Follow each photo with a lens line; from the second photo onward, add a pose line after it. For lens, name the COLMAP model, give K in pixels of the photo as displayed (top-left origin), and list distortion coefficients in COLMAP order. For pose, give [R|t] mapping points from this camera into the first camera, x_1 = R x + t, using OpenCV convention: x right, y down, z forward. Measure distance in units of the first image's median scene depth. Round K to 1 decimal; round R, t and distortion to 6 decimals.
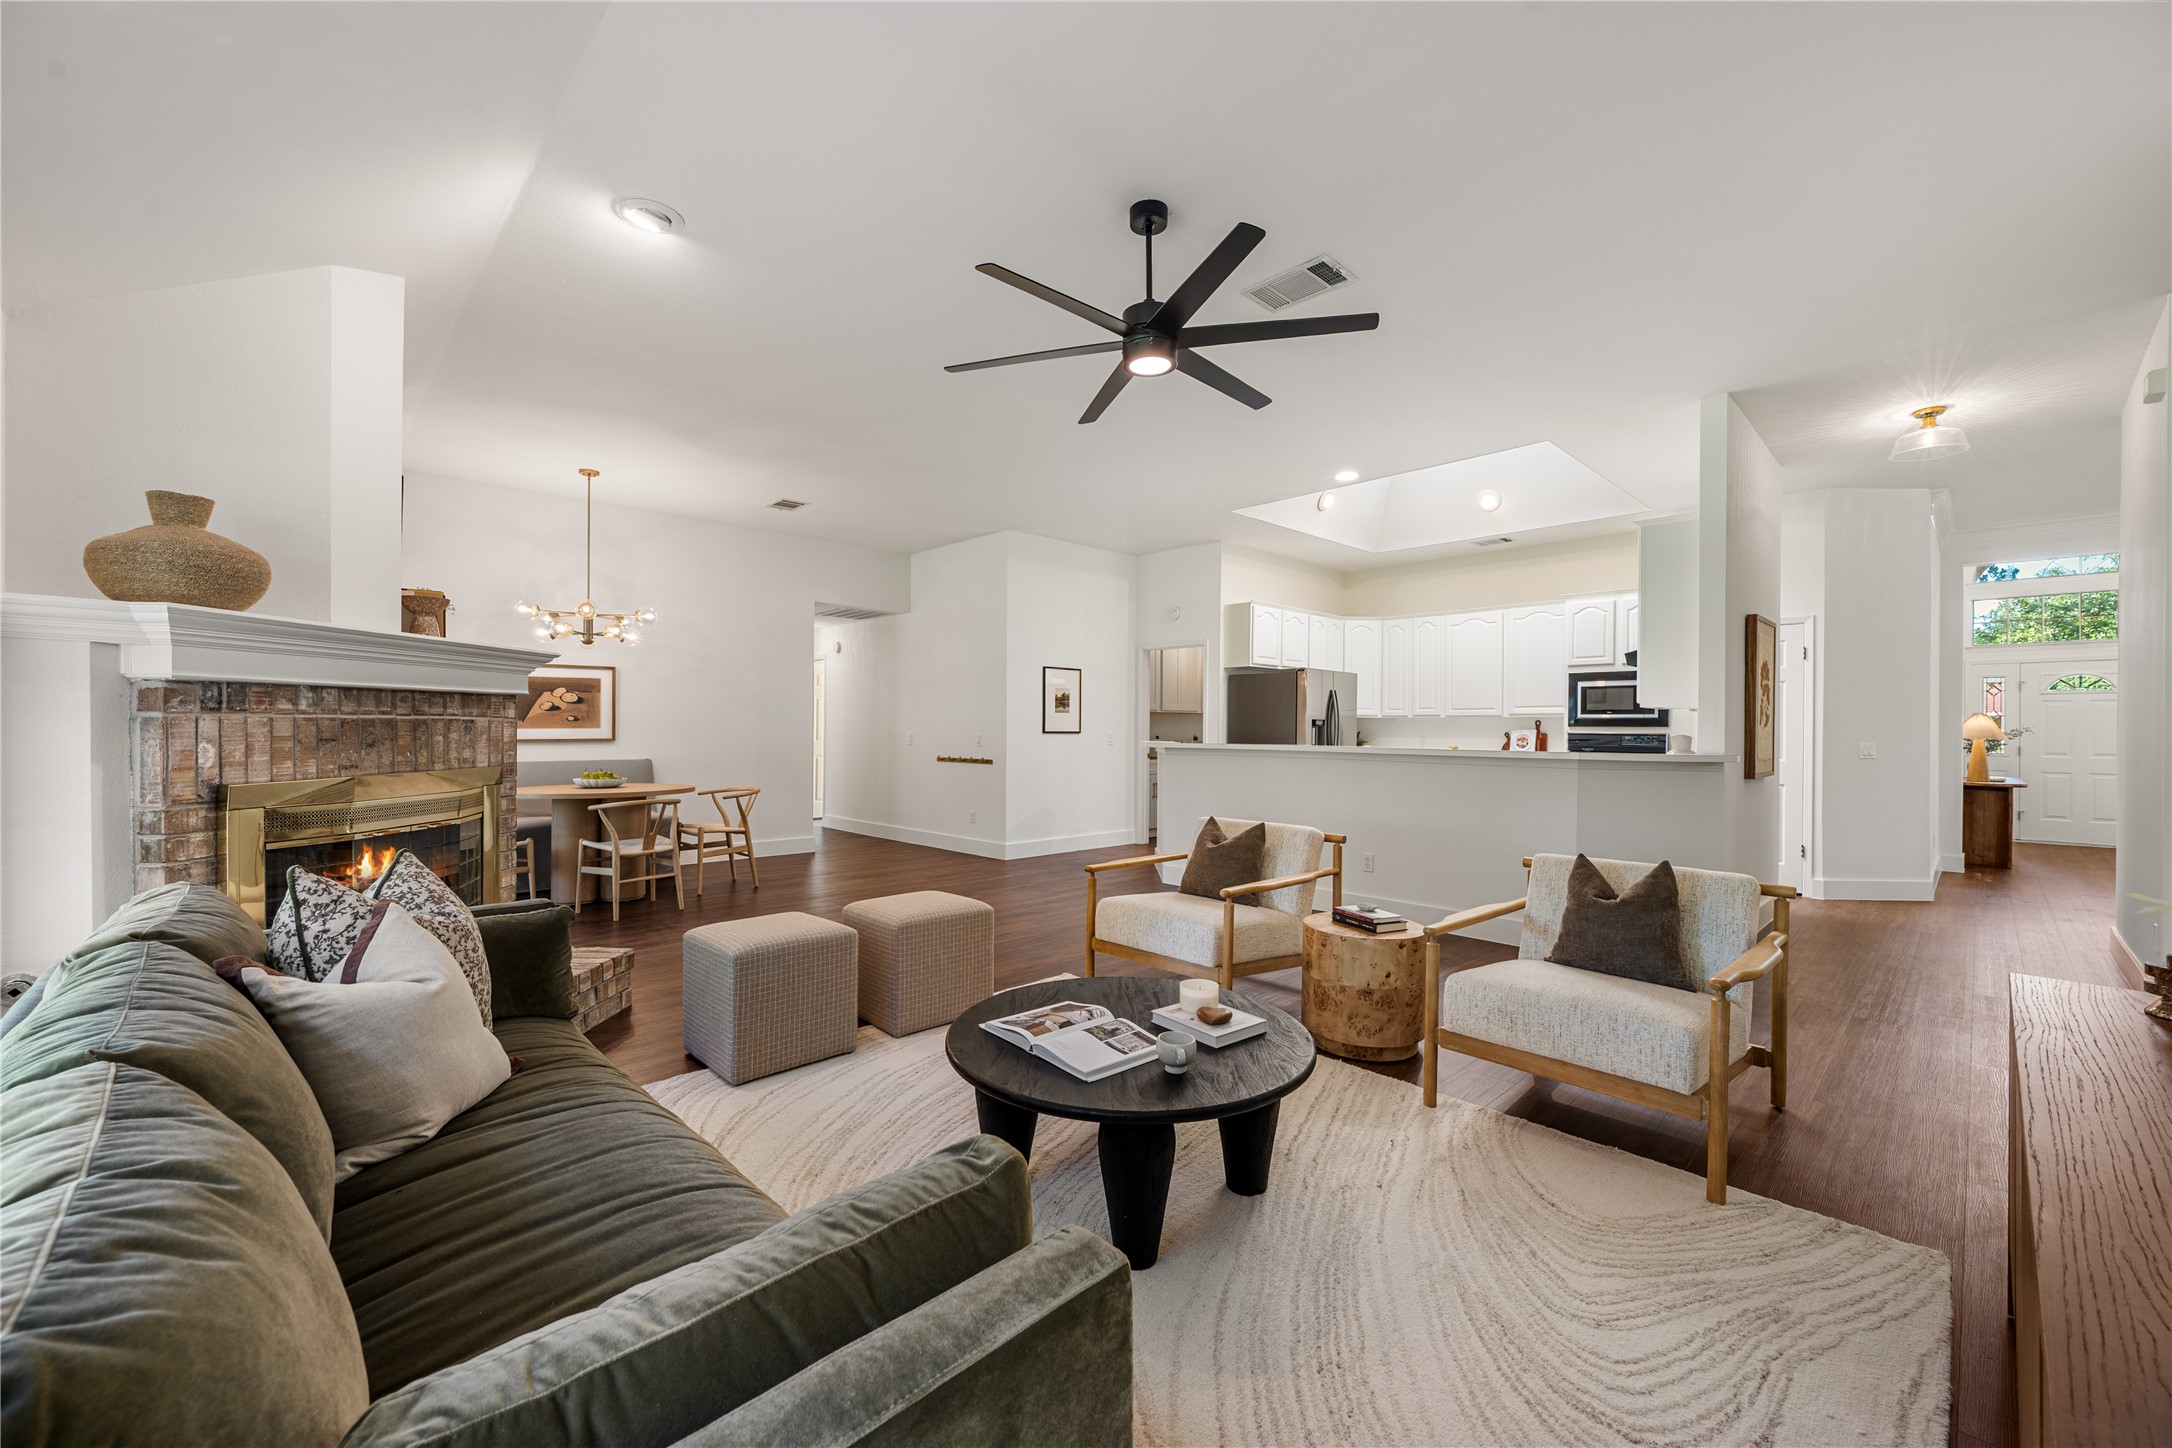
lens RADIAL K [[853.8, 0, 1087.3], [0, 853.8, 725.9], [0, 0, 1]] dist [-0.002264, 0.000536]
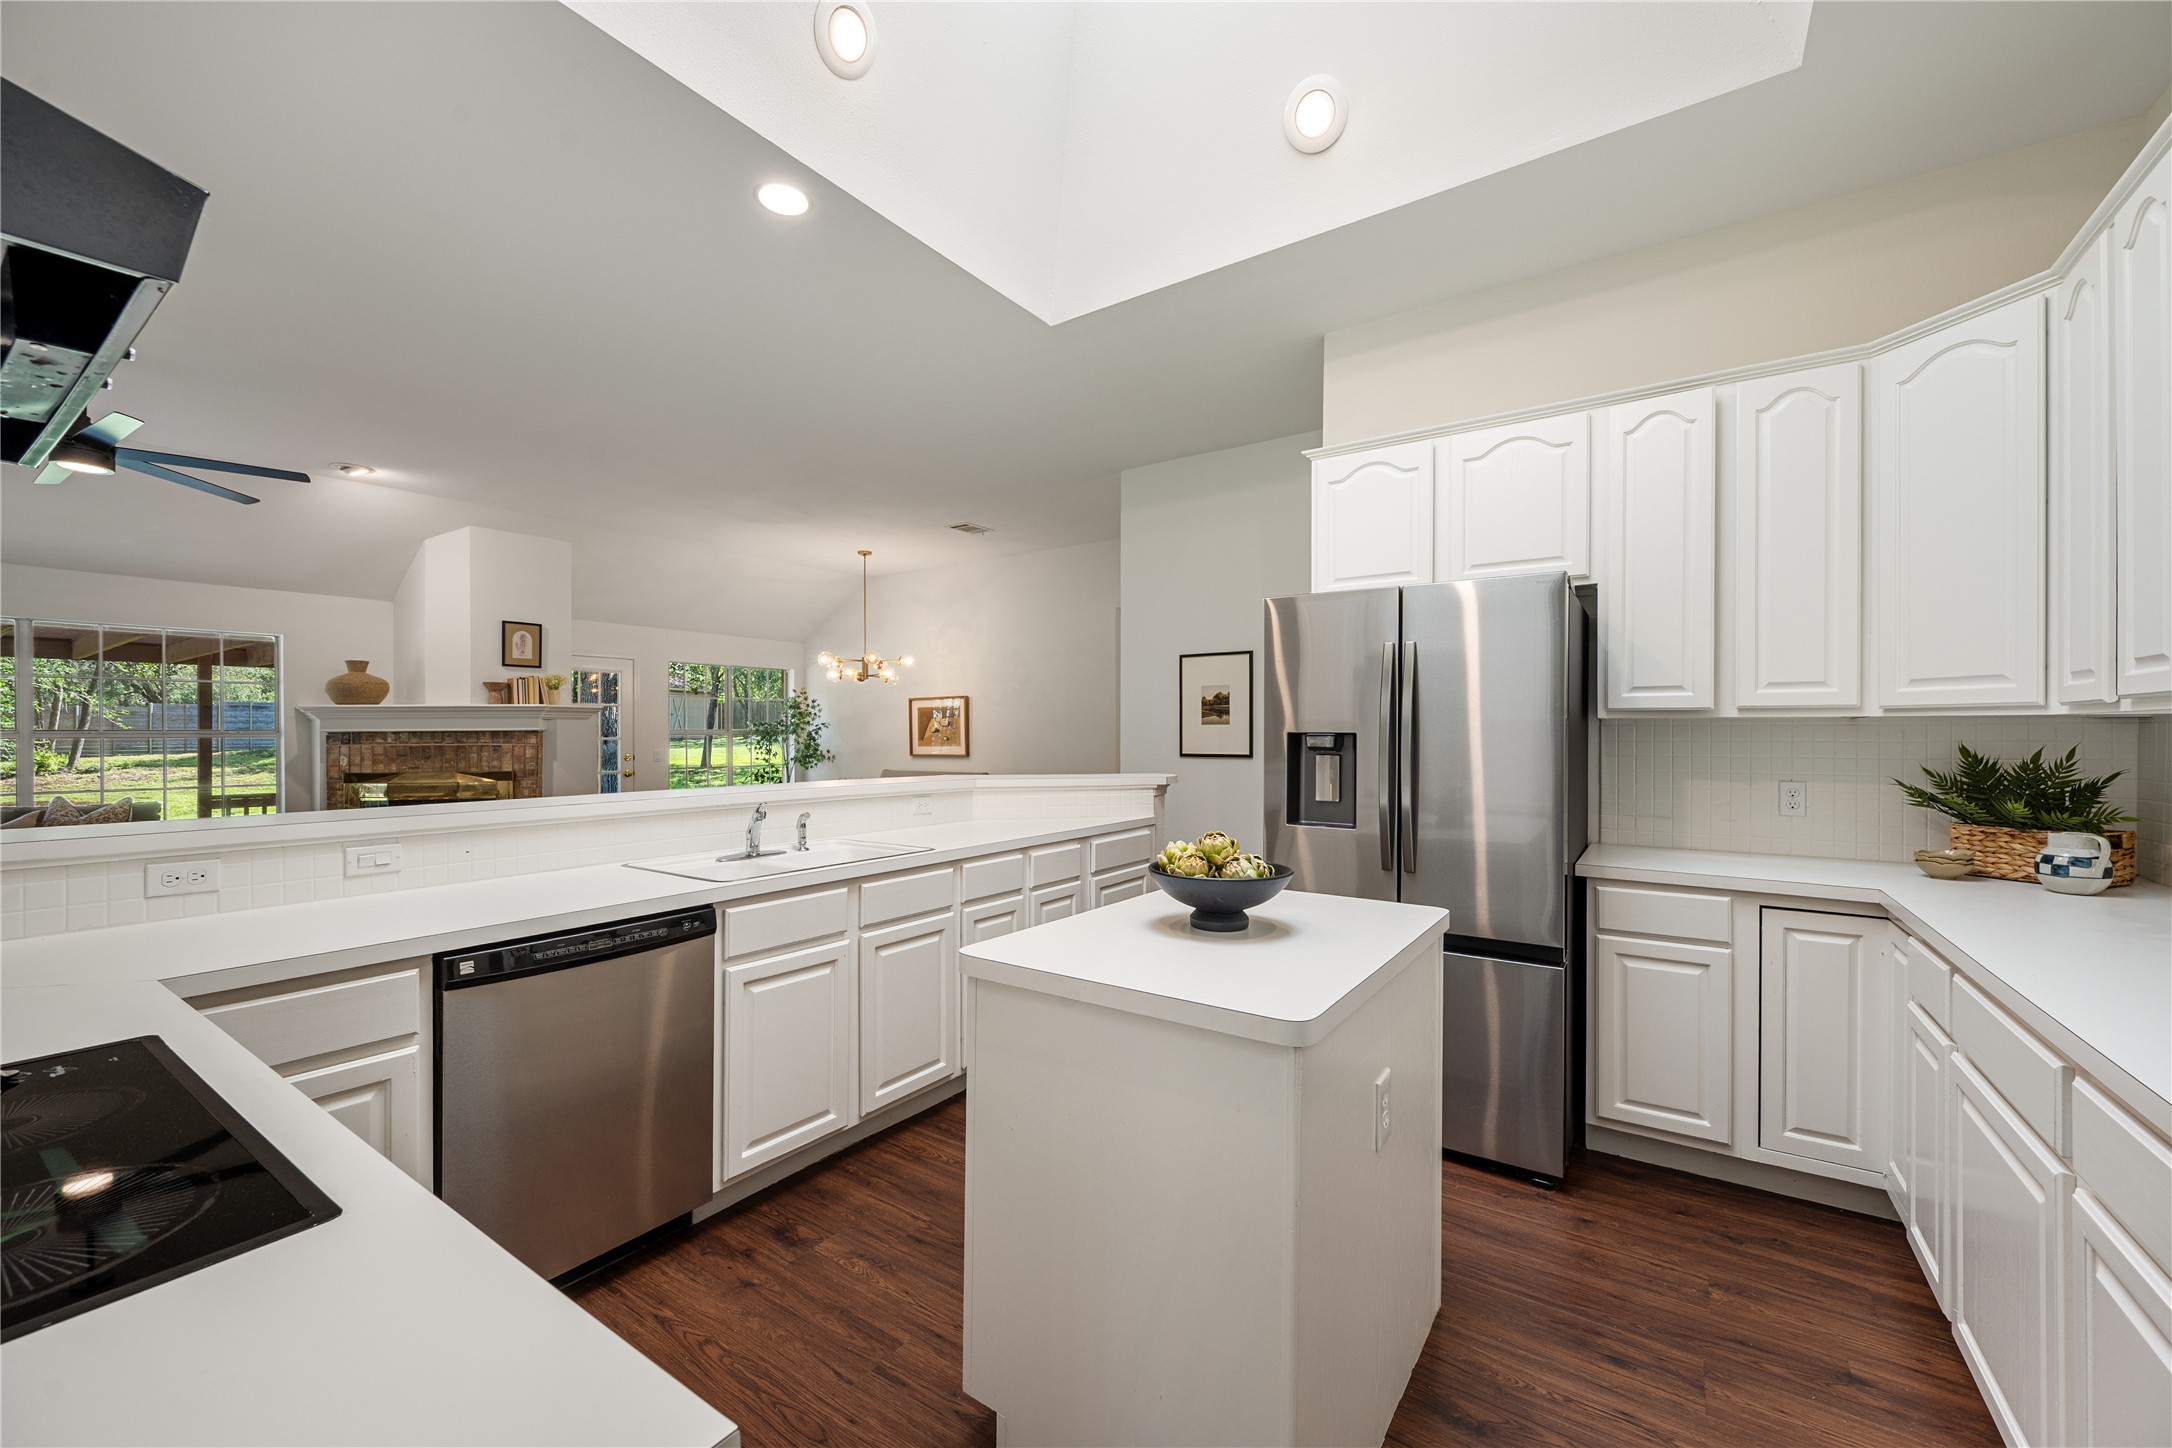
lens RADIAL K [[853.8, 0, 1079.1], [0, 853.8, 733.5], [0, 0, 1]] dist [-0.002264, 0.000536]
pose [[0.197565, -0.007287, -0.980263, 1.473444], [0.005848, 0.999963, -0.006255, -0.014994], [0.980272, -0.004497, 0.197600, 2.037113]]
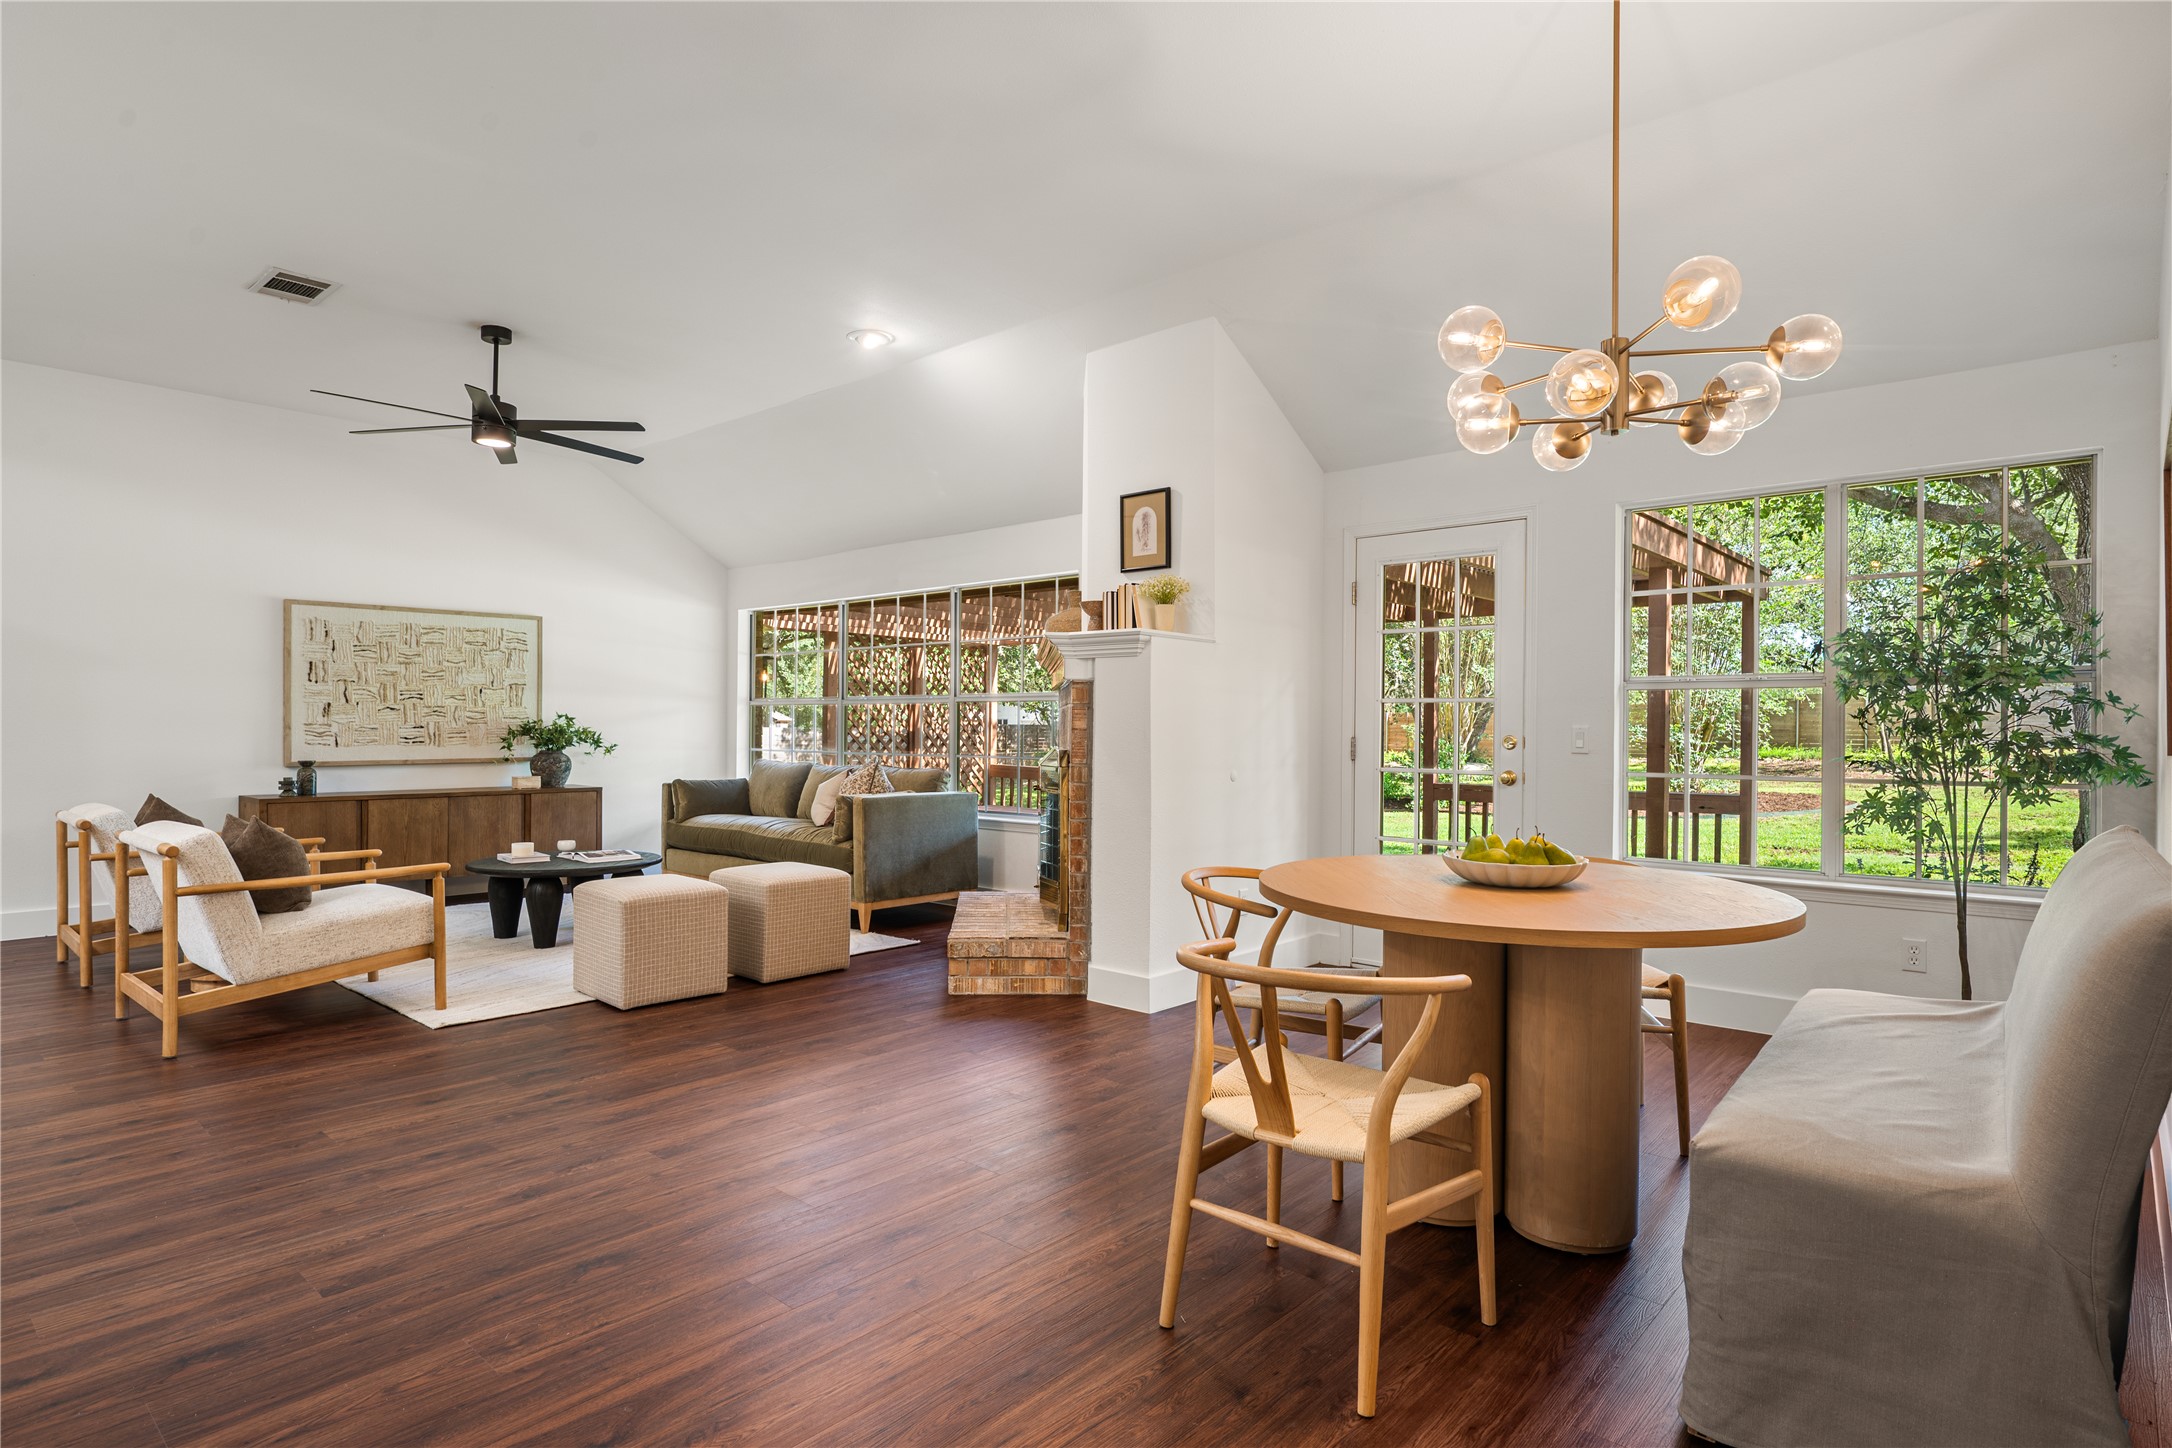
lens RADIAL K [[1140.5, 0, 1081.6], [0, 1140.5, 738.1], [0, 0, 1]] dist [0.006344, -0.003564]
pose [[-0.997047, -0.010178, -0.076114, -0.679631], [-0.010871, 0.999903, 0.008699, 0.022053], [0.076018, 0.009501, -0.997061, 2.705244]]
